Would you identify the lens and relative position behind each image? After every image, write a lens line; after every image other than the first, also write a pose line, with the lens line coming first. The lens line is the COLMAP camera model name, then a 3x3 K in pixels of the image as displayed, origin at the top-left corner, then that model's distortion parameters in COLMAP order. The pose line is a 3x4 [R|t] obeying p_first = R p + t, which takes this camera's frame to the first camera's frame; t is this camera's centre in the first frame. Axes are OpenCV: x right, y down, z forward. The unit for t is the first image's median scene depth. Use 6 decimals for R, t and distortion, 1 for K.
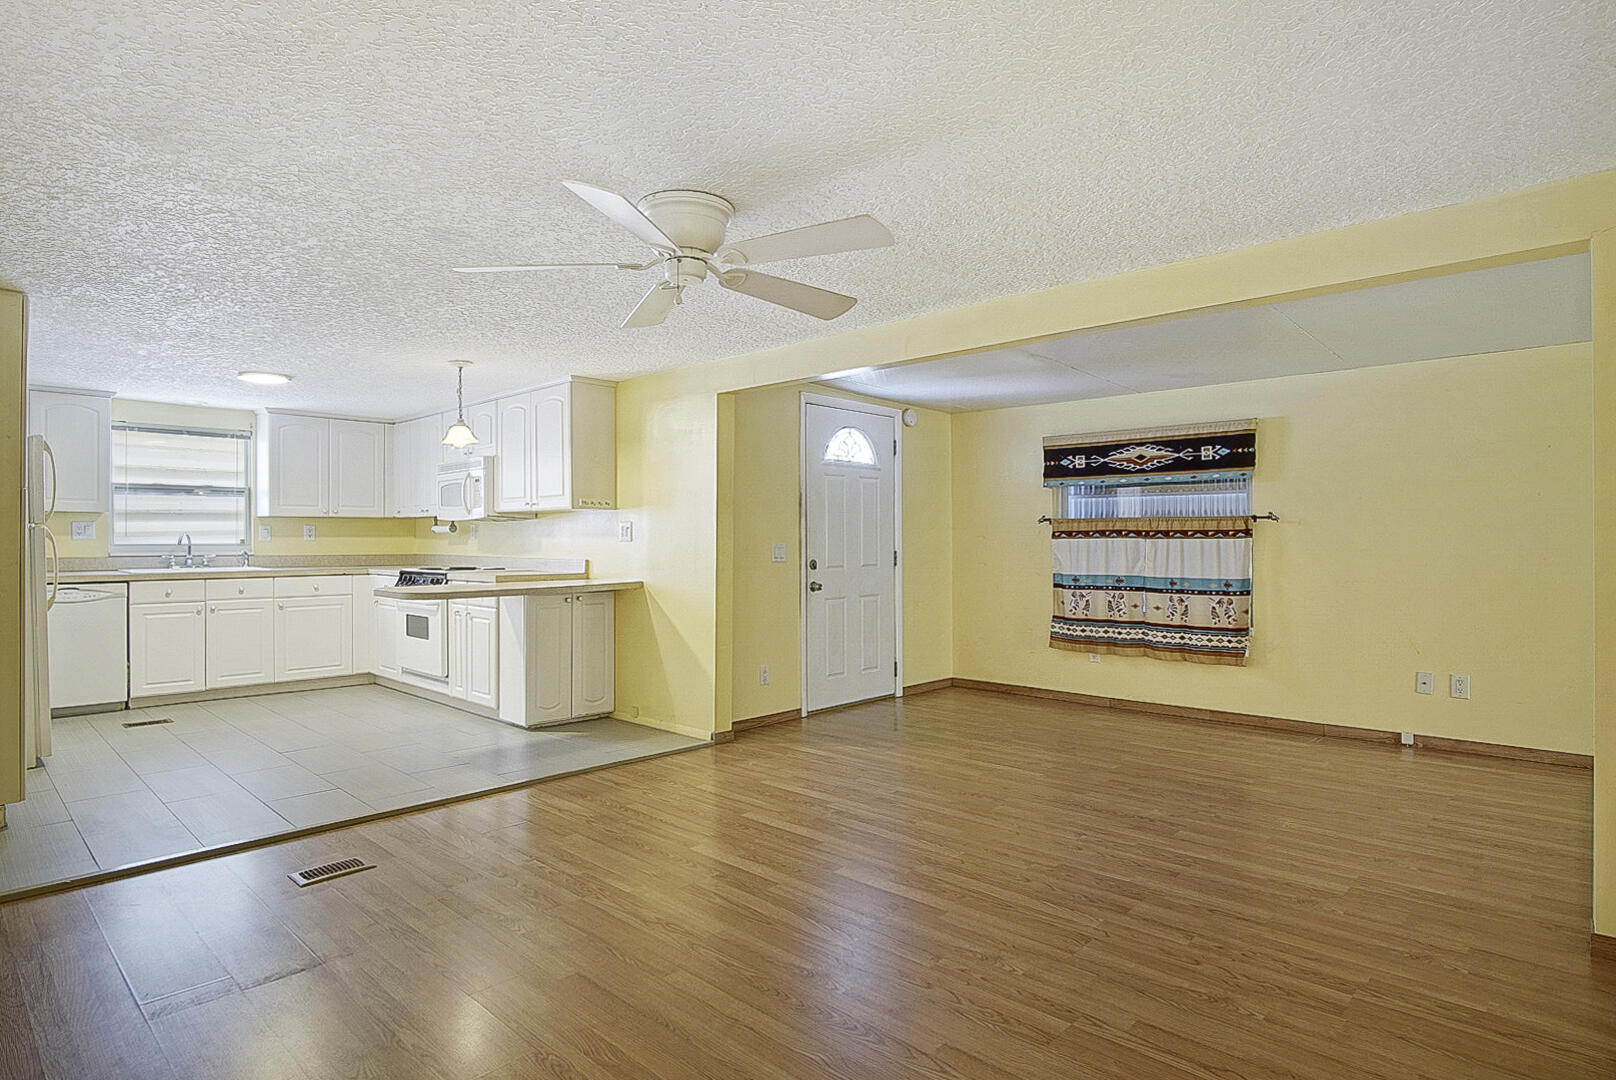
lens RADIAL K [[863.7, 0, 802.4], [0, 863.7, 547.0], [0, 0, 1]] dist [-0.033188, 0.001571]
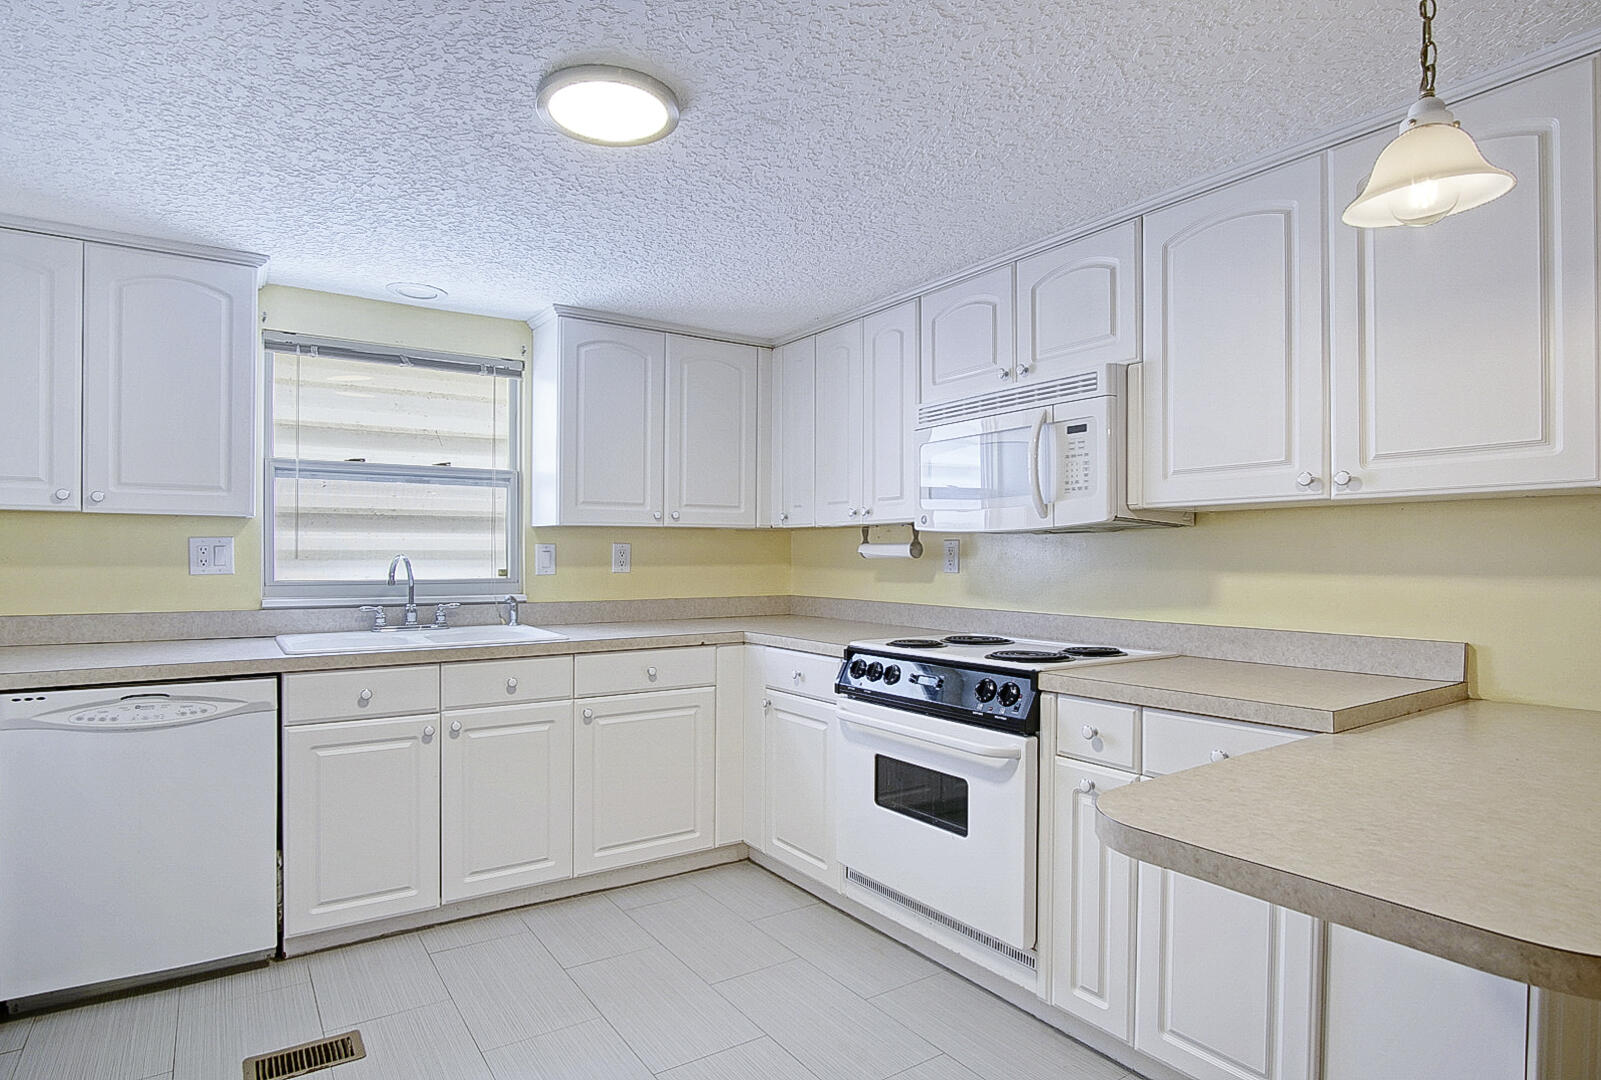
lens RADIAL K [[859.8, 0, 803.8], [0, 859.8, 555.2], [0, 0, 1]] dist [-0.028219, 0.000506]
pose [[0.978730, 0.000646, -0.205150, -0.420118], [-0.002896, 0.999939, -0.010665, -0.015291], [0.205130, 0.011032, 0.978672, 0.593666]]
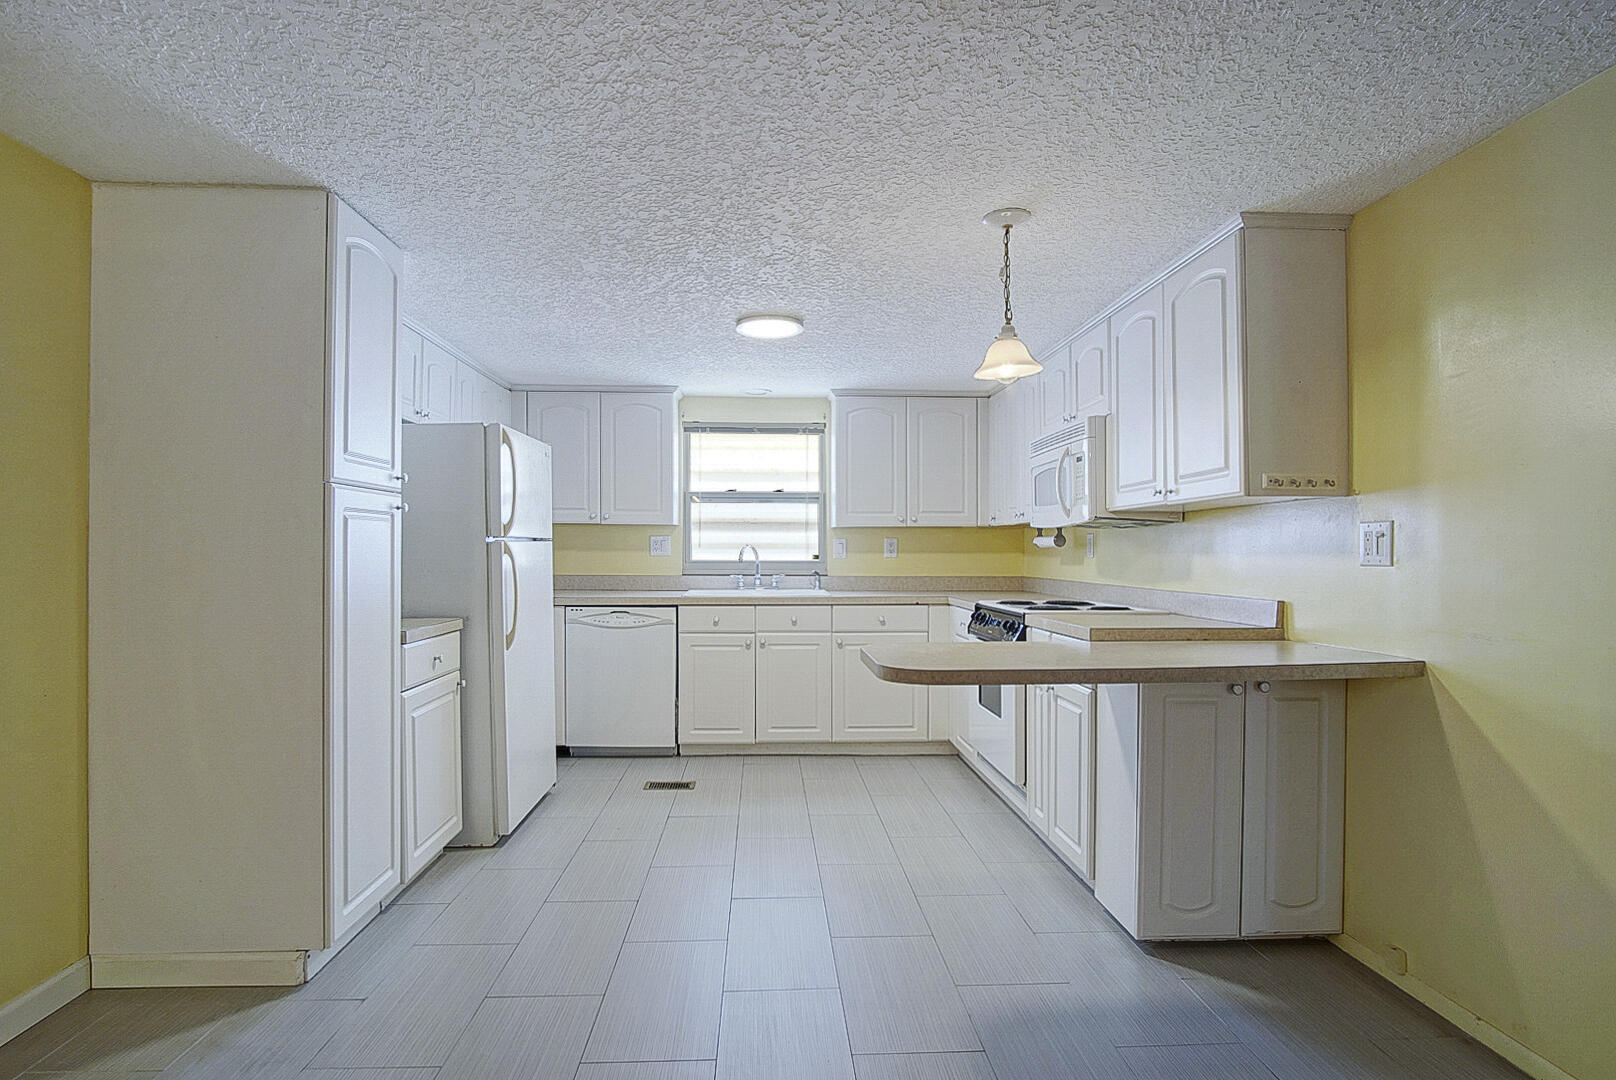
lens RADIAL K [[863.7, 0, 802.4], [0, 863.7, 547.0], [0, 0, 1]] dist [-0.033188, 0.001571]
pose [[0.723087, -0.003091, -0.690750, -0.105543], [-0.009236, 0.999857, -0.014142, -0.006317], [0.690695, 0.016605, 0.722955, 0.438069]]
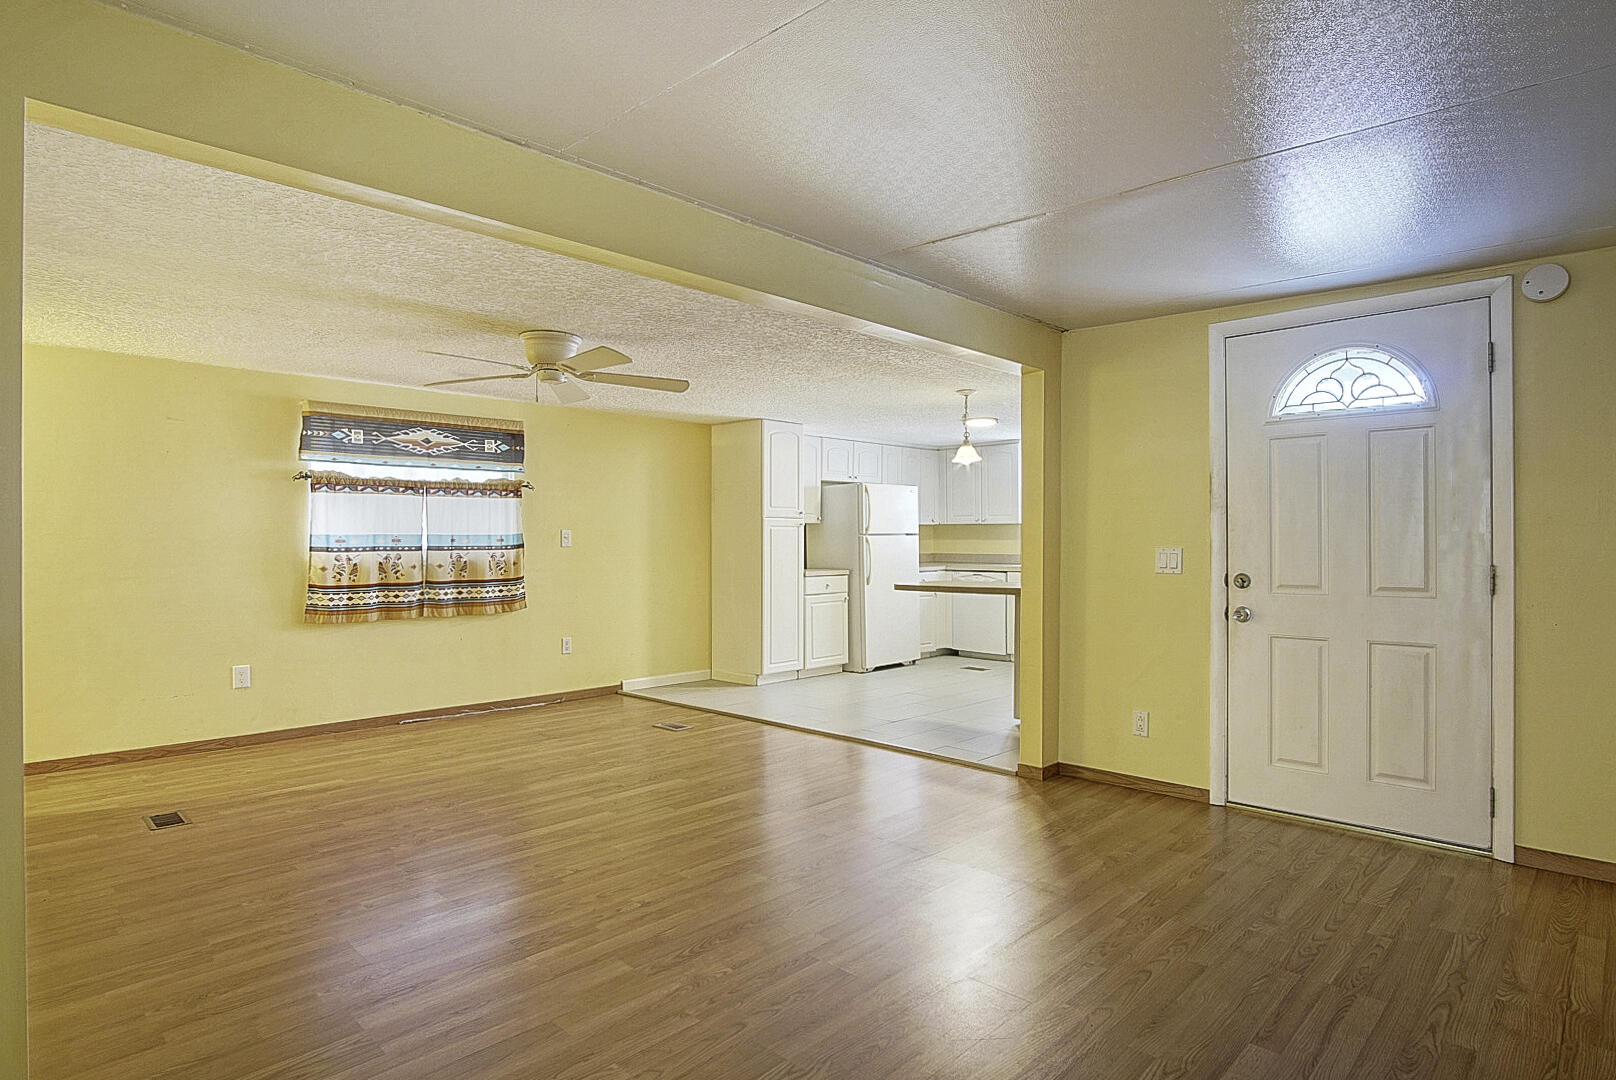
lens RADIAL K [[863.7, 0, 802.4], [0, 863.7, 547.0], [0, 0, 1]] dist [-0.033188, 0.001571]
pose [[-0.006741, 0.004892, -0.999965, 0.620914], [-0.007541, 0.999959, 0.004943, -0.005745], [0.999949, 0.007574, -0.006704, 0.627593]]
